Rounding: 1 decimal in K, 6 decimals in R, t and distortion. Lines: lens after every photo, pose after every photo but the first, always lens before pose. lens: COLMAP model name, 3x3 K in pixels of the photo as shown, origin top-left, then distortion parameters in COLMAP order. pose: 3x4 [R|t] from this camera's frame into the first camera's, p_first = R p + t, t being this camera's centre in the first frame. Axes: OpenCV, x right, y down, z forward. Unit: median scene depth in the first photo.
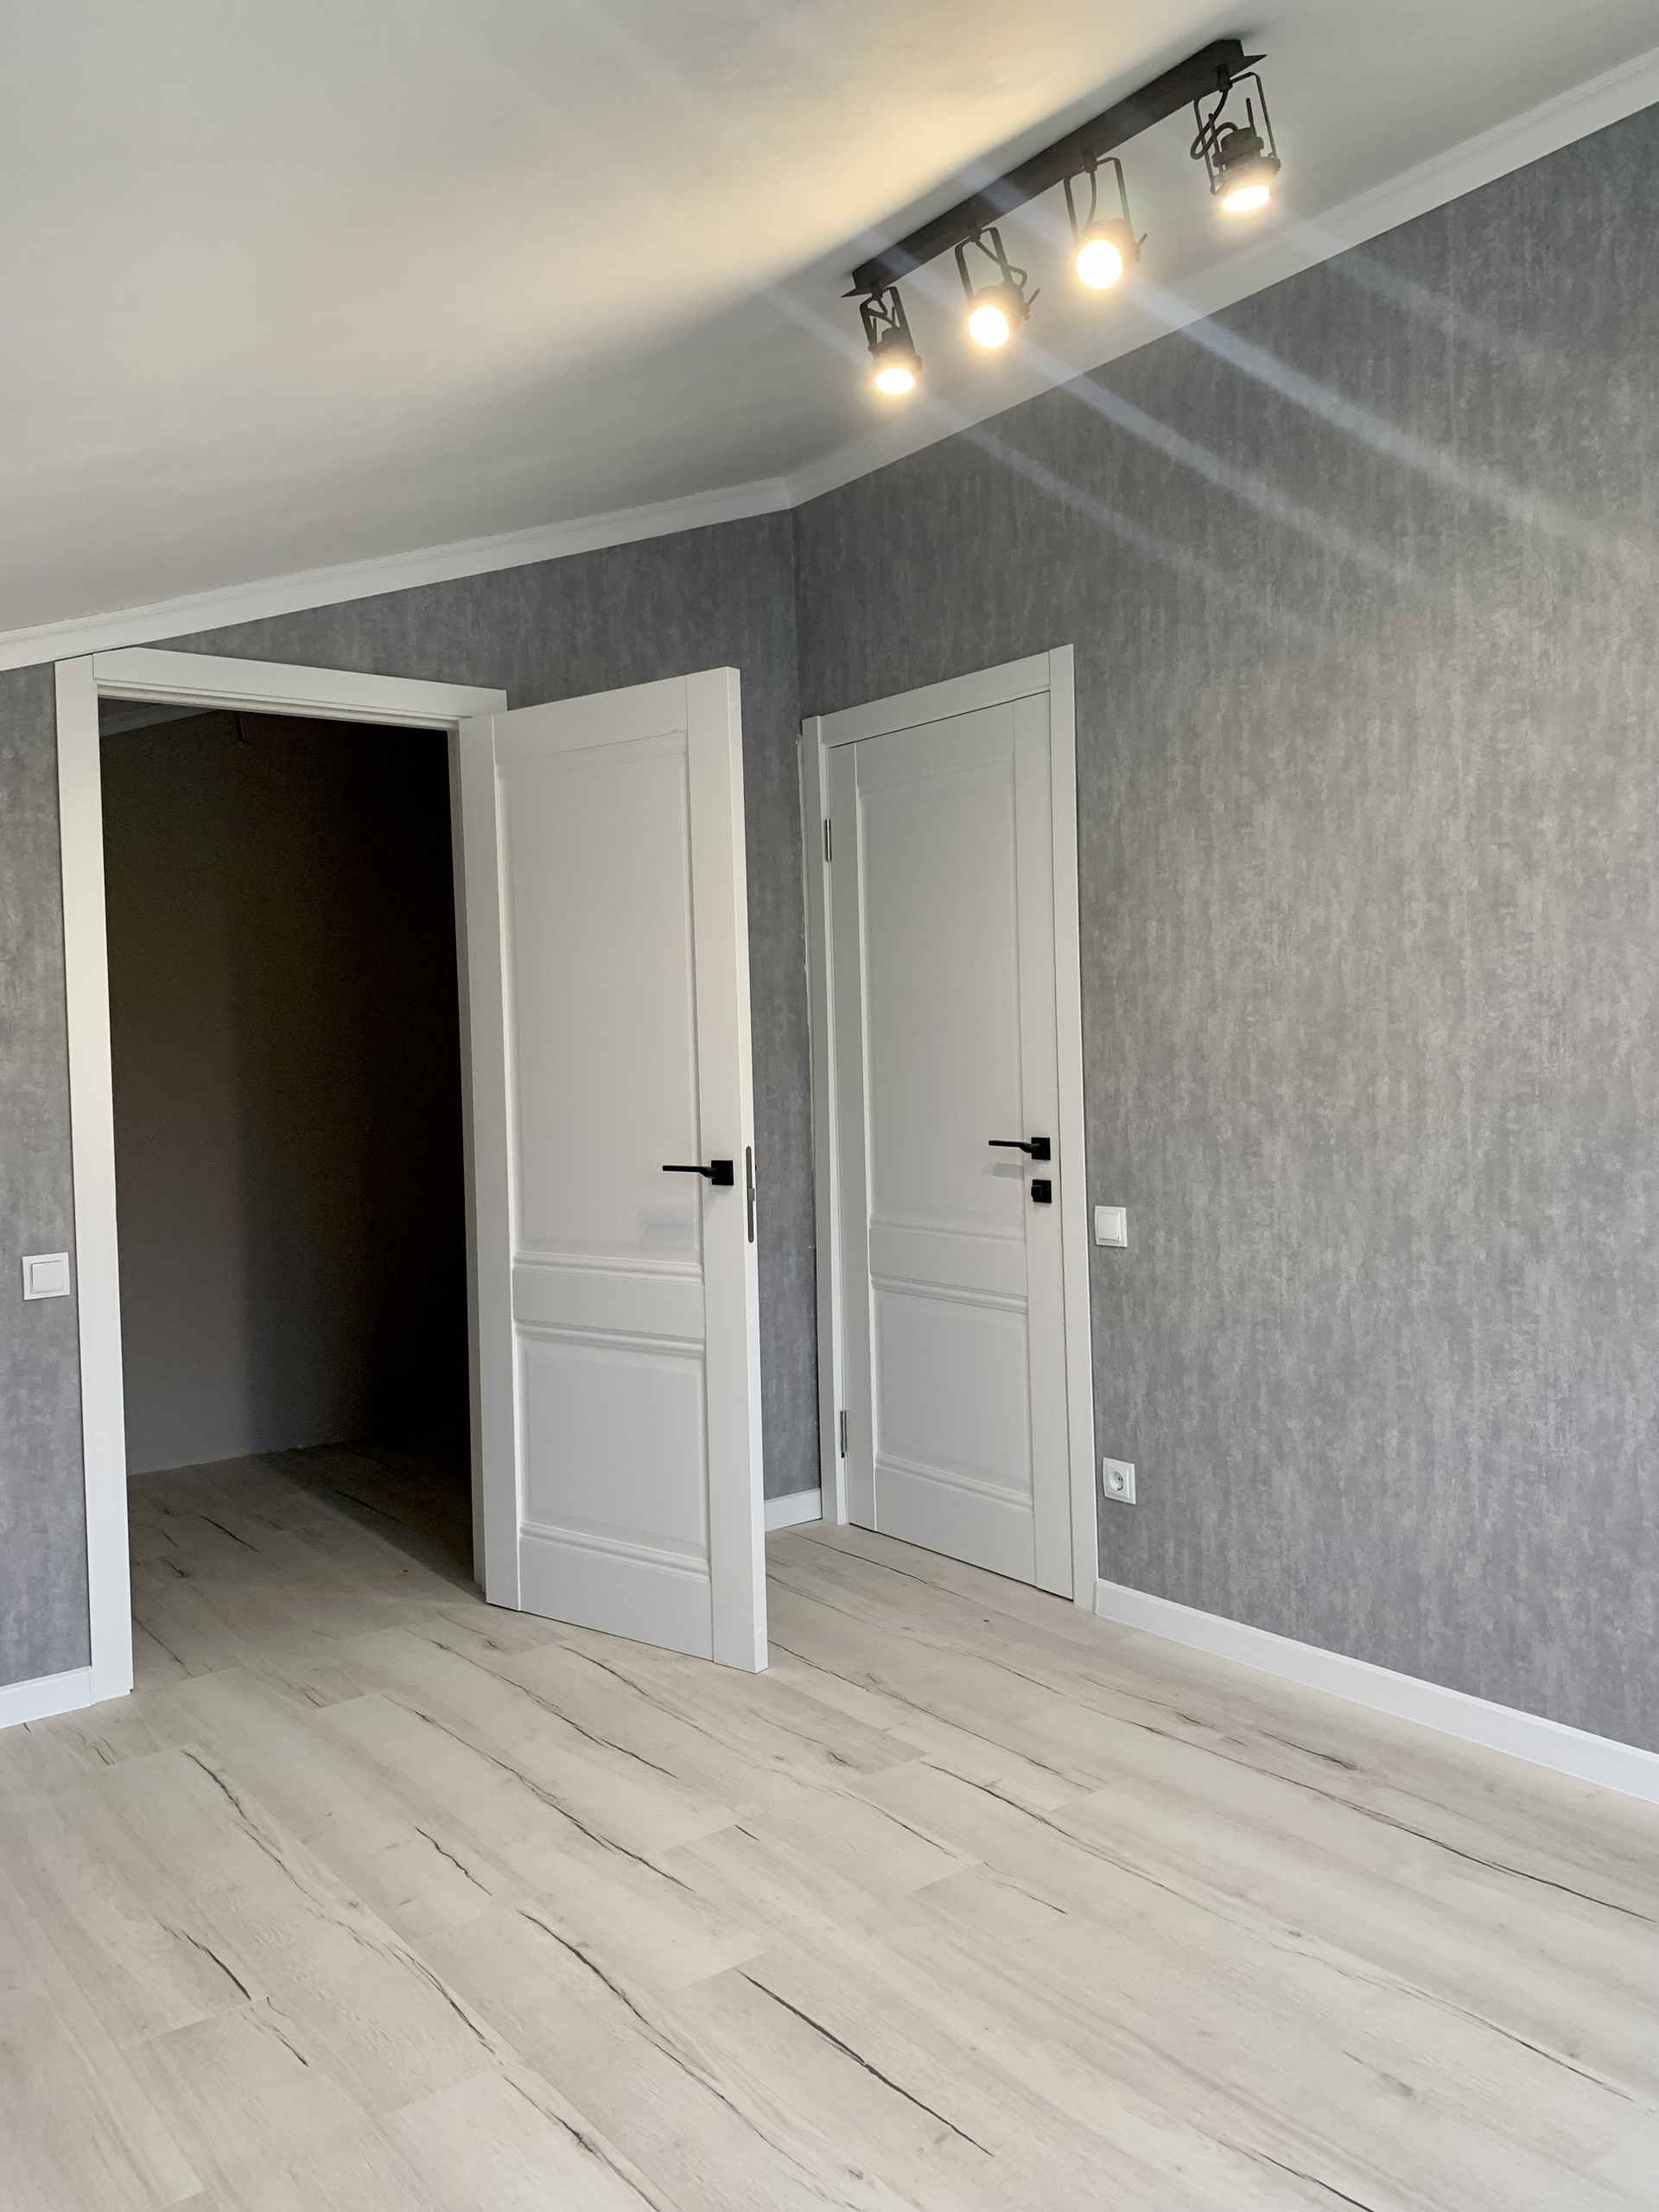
lens RADIAL K [[1702.9, 0, 829.5], [0, 1702.9, 1106.0], [0, 0, 1]] dist [0.014831, 0.007760]
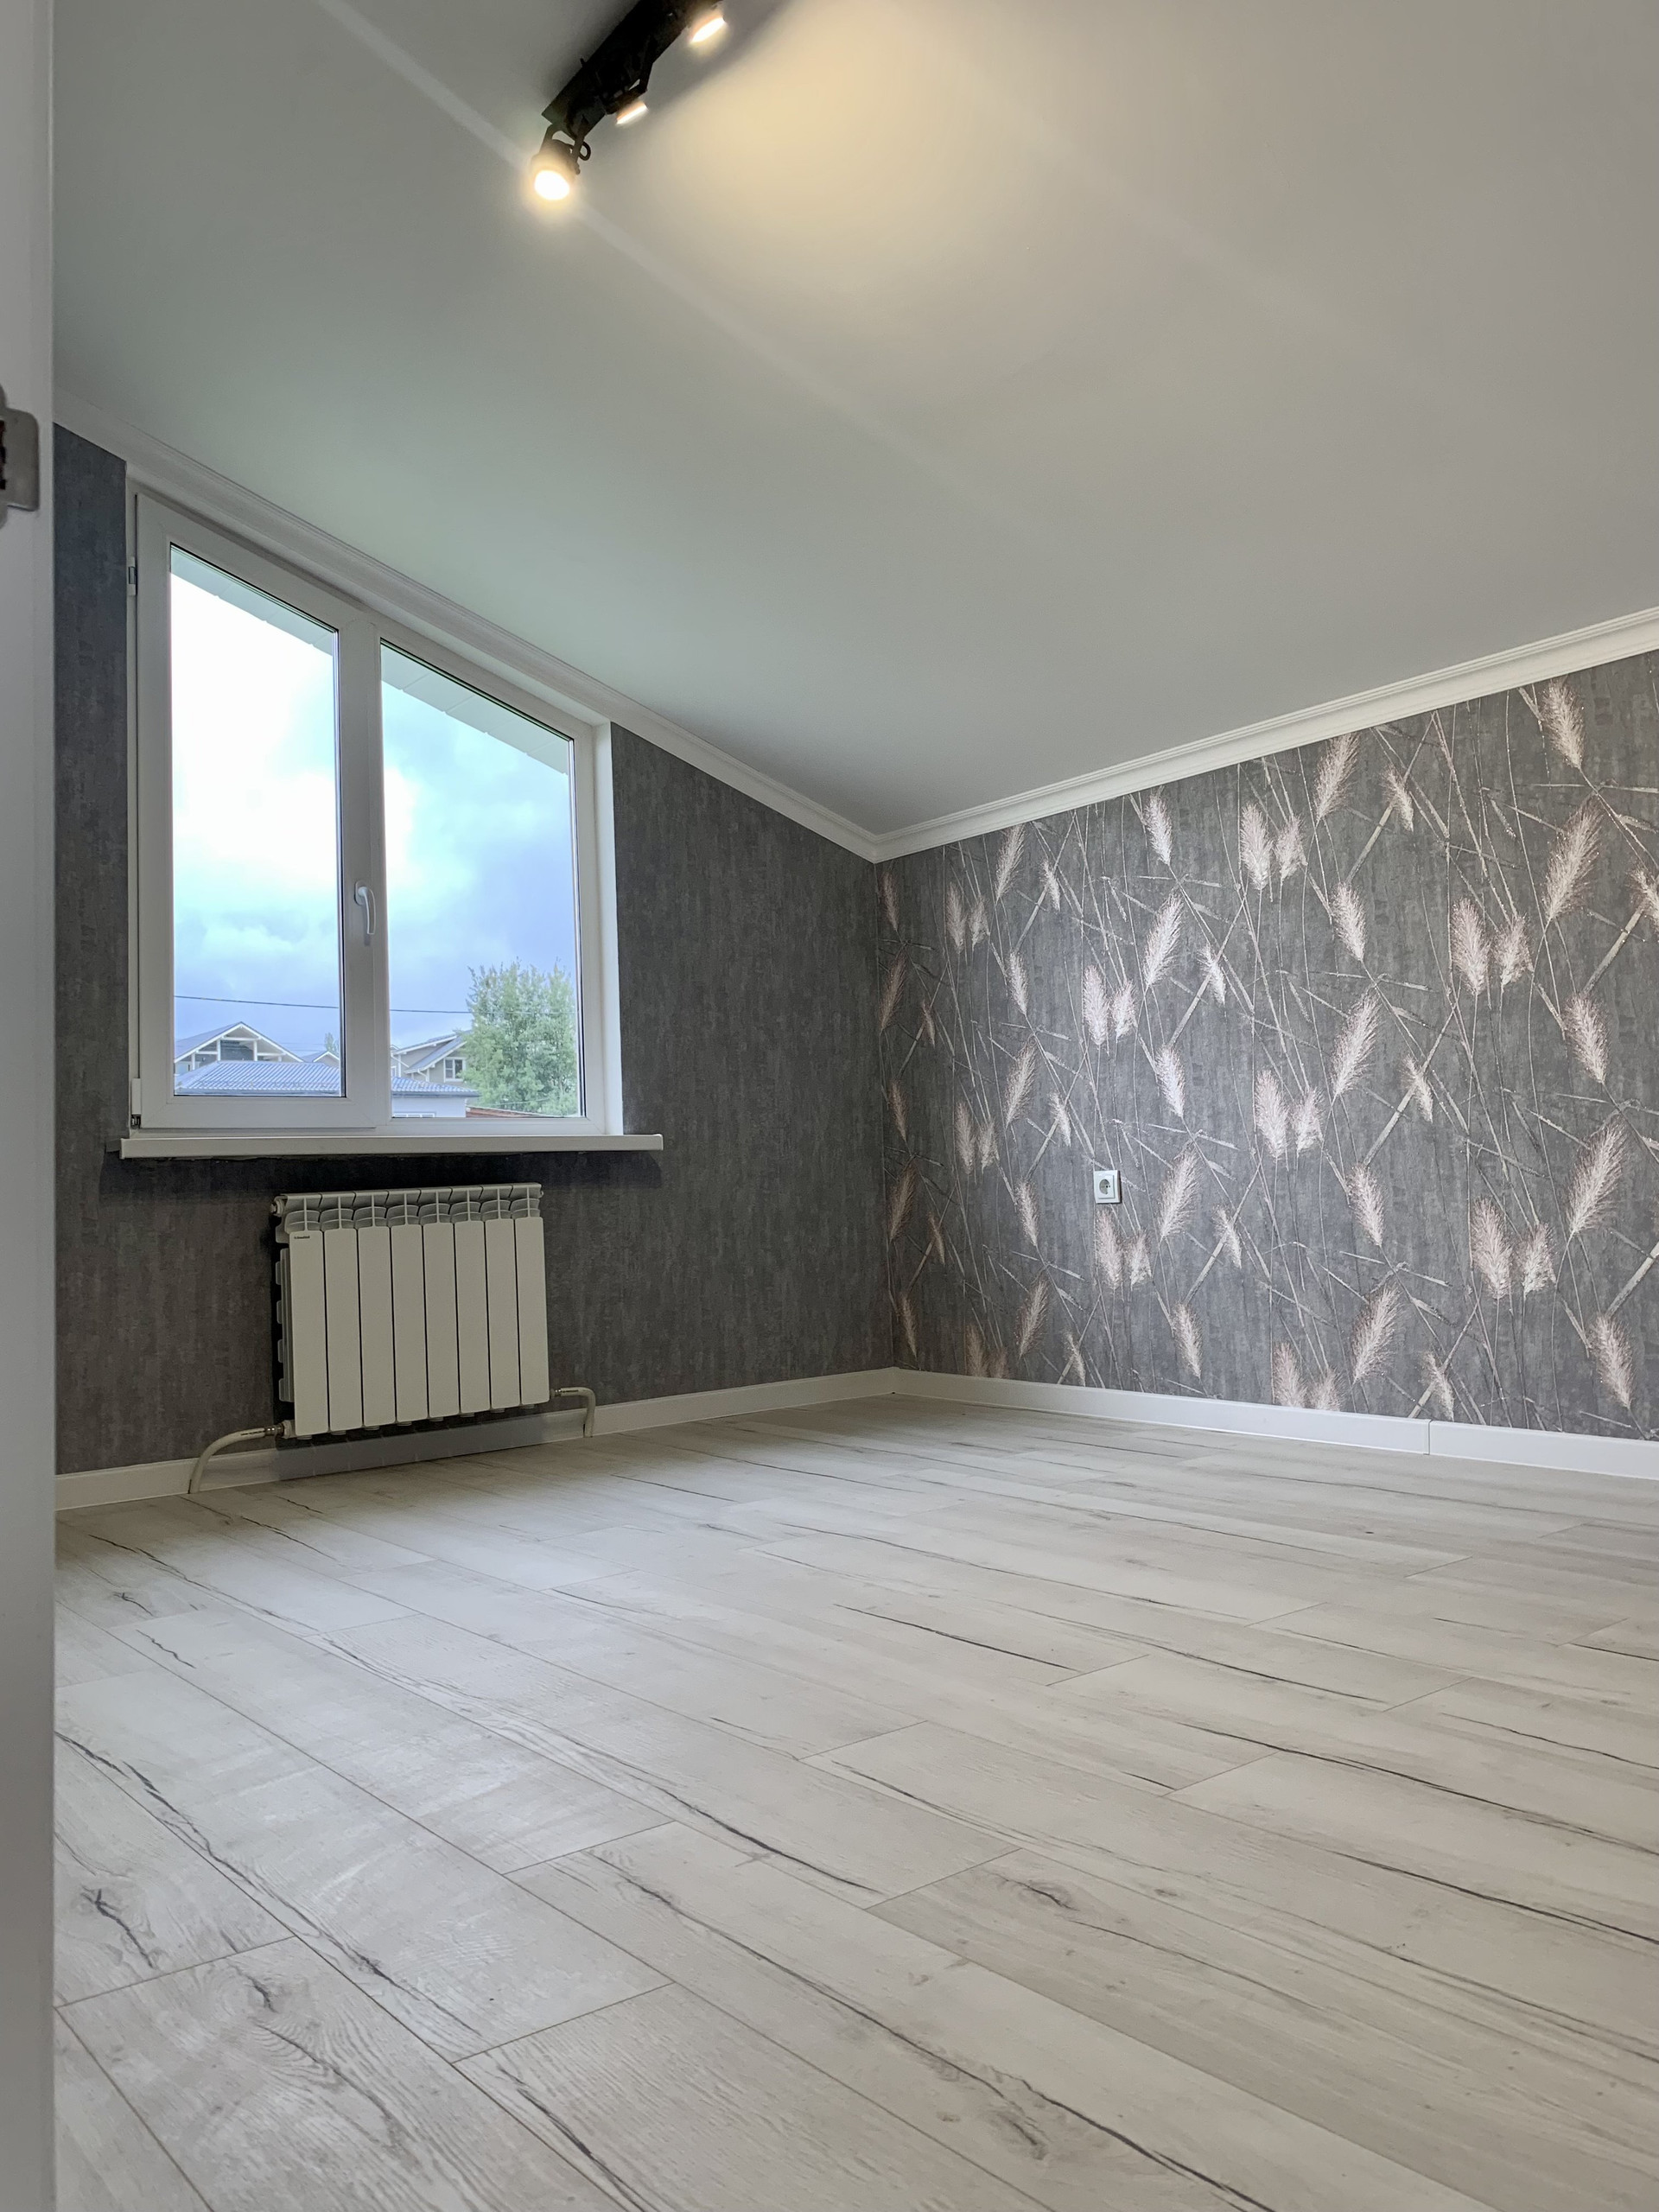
lens RADIAL K [[1702.9, 0, 829.5], [0, 1702.9, 1106.0], [0, 0, 1]] dist [0.014831, 0.007760]
pose [[-0.997941, 0.060868, -0.020201, 0.063014], [0.061392, 0.997764, -0.026414, 0.157366], [0.018548, -0.027600, -0.999447, 1.470657]]
